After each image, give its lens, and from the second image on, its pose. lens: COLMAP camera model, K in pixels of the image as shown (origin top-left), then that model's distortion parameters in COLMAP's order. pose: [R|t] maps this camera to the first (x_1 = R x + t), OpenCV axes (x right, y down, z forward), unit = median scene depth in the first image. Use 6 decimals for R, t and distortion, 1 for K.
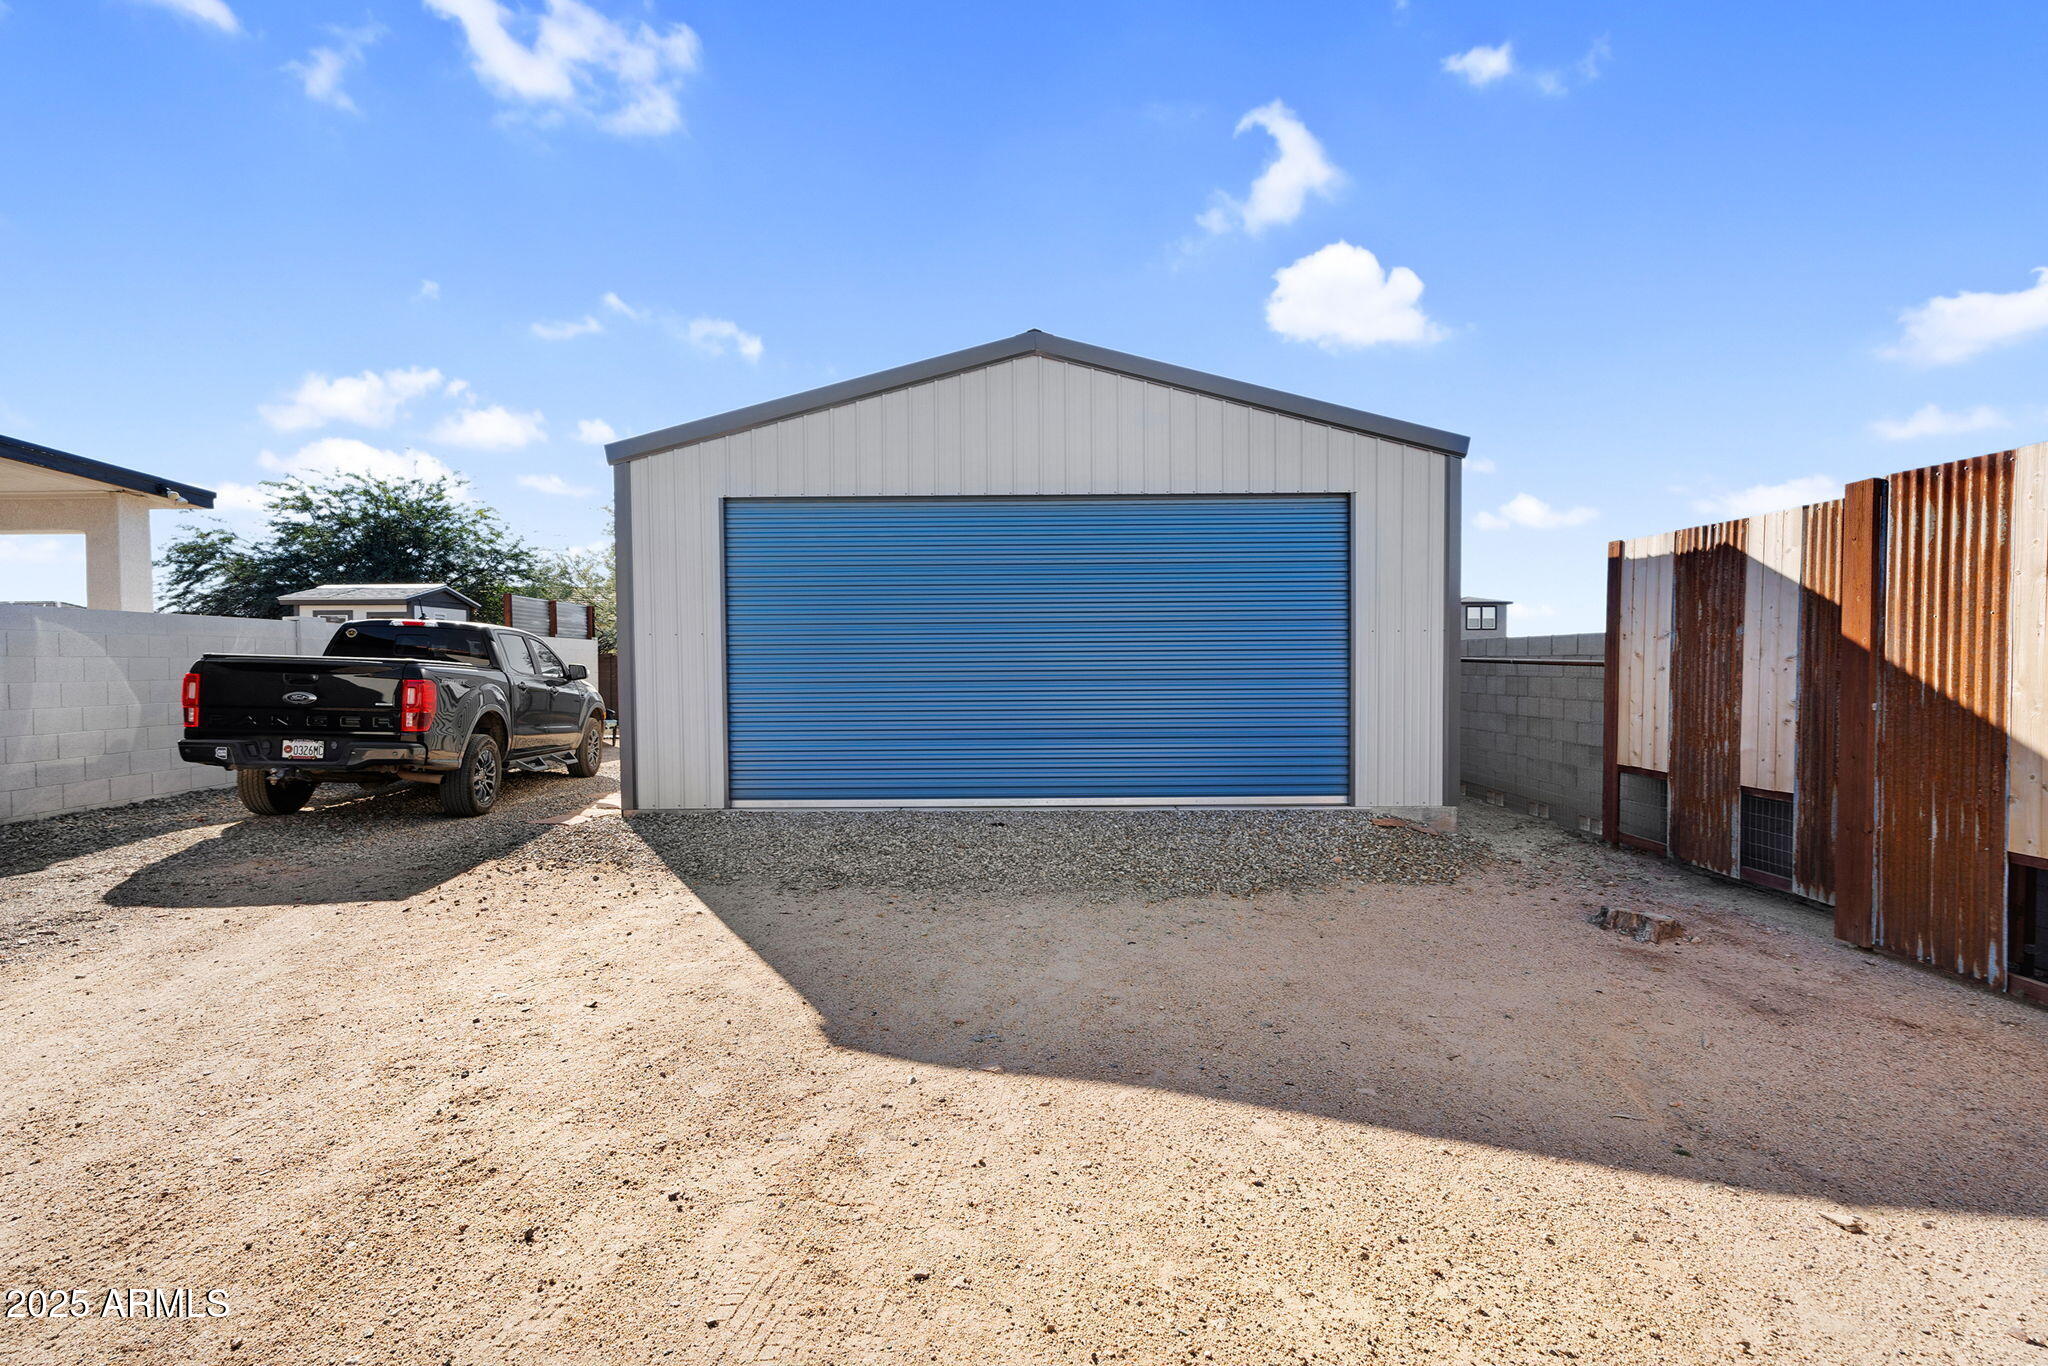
lens RADIAL K [[925.2, 0, 1022.6], [0, 925.2, 698.6], [0, 0, 1]] dist [-0.001561, -0.000698]
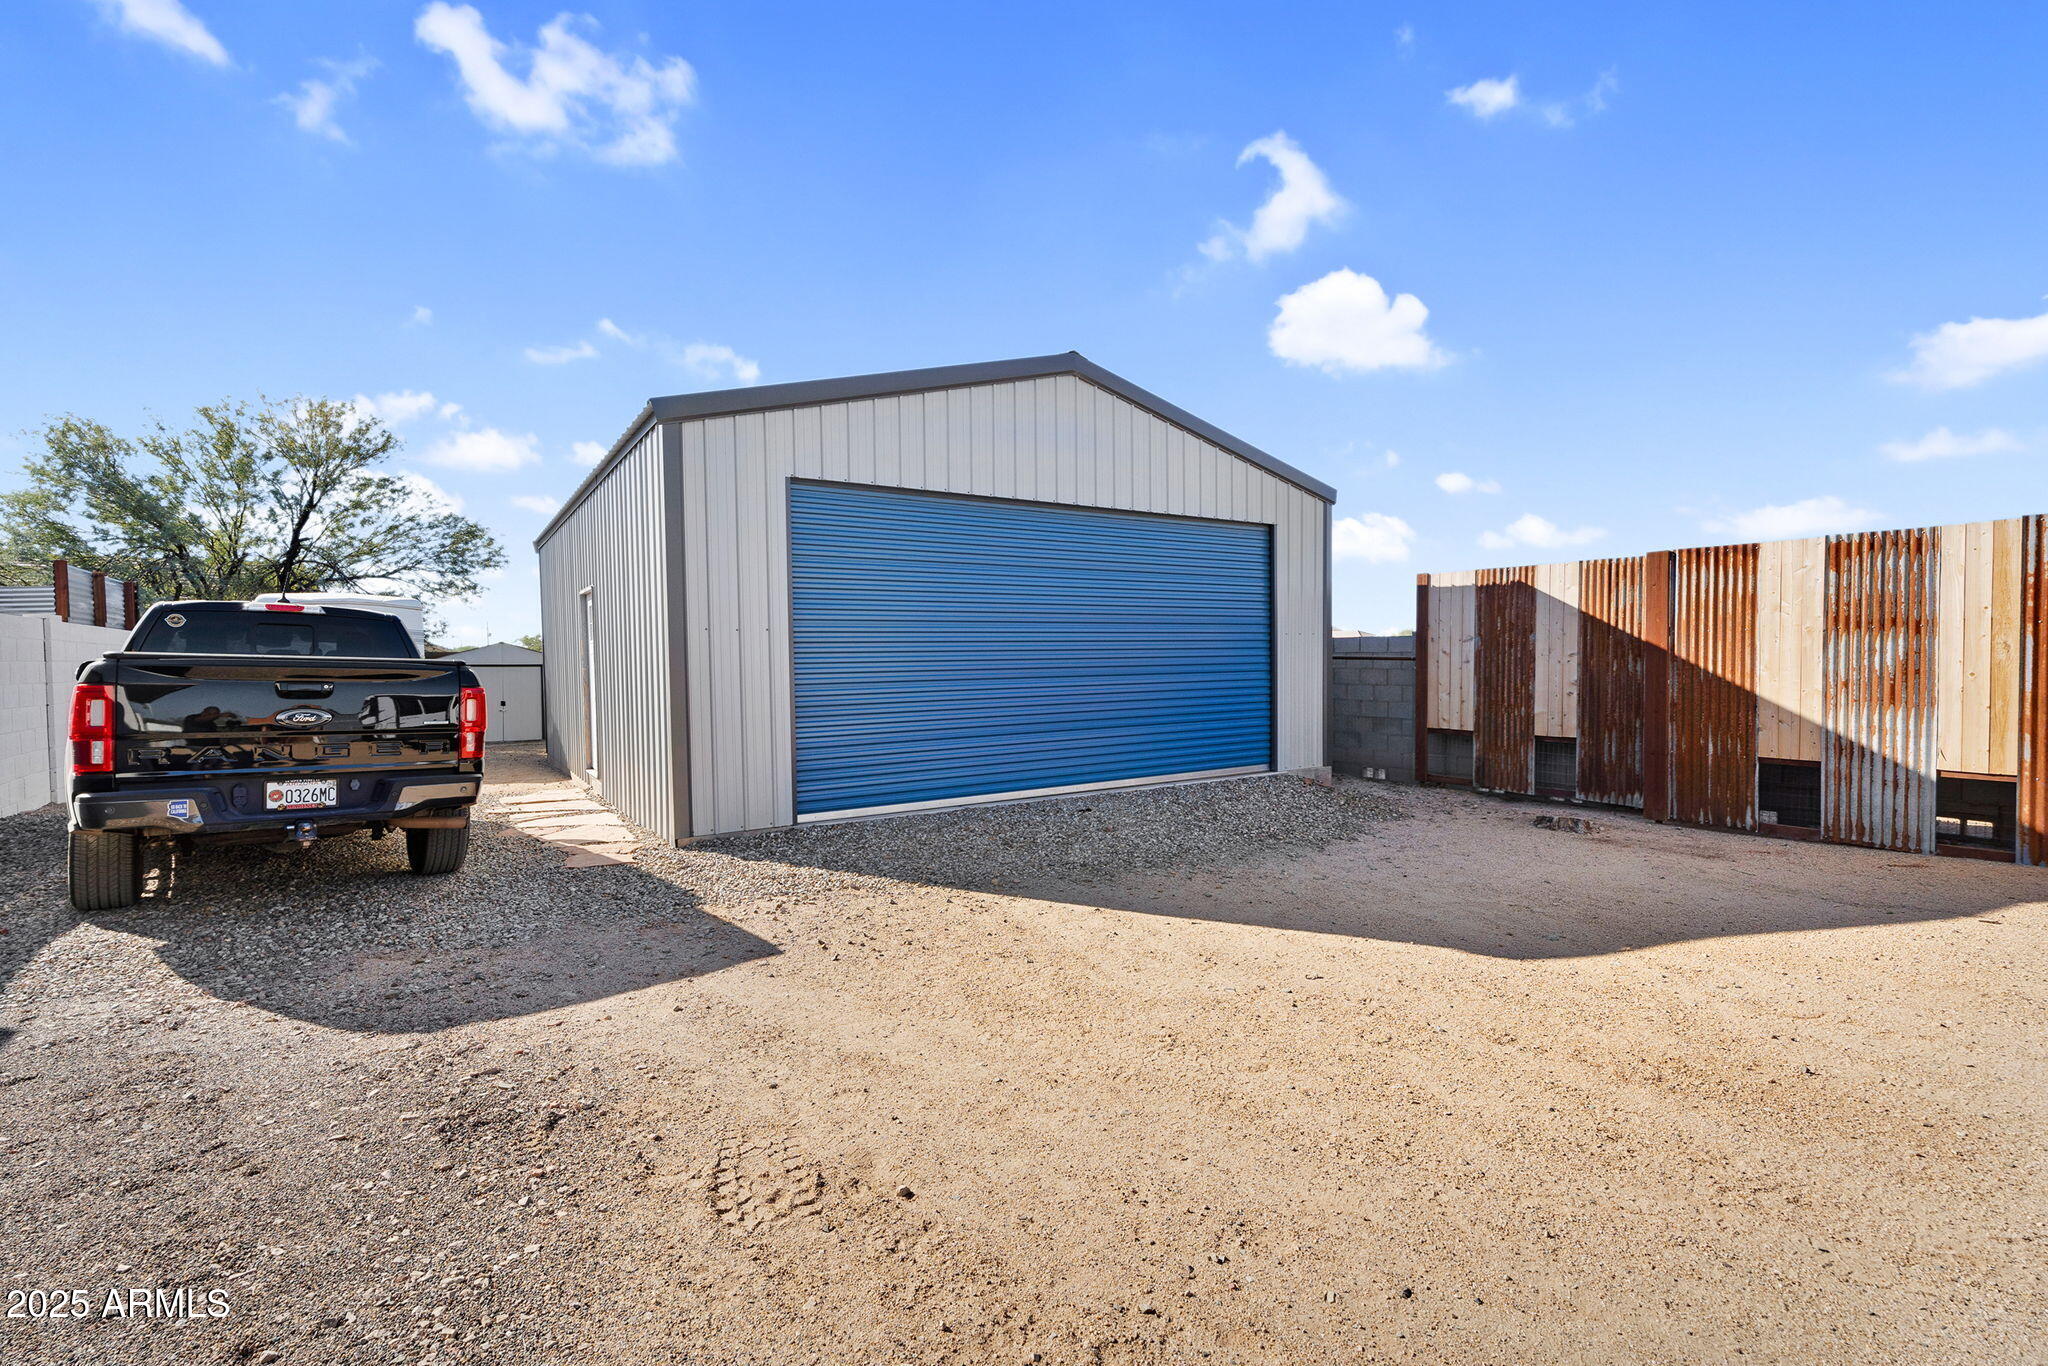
lens RADIAL K [[911.9, 0, 1020.9], [0, 911.9, 707.5], [0, 0, 1]] dist [-0.001385, -0.000010]
pose [[0.838327, -0.034077, 0.544101, -0.852718], [0.026380, 0.999411, 0.021948, -0.011638], [-0.544529, -0.004046, 0.838732, 0.186362]]
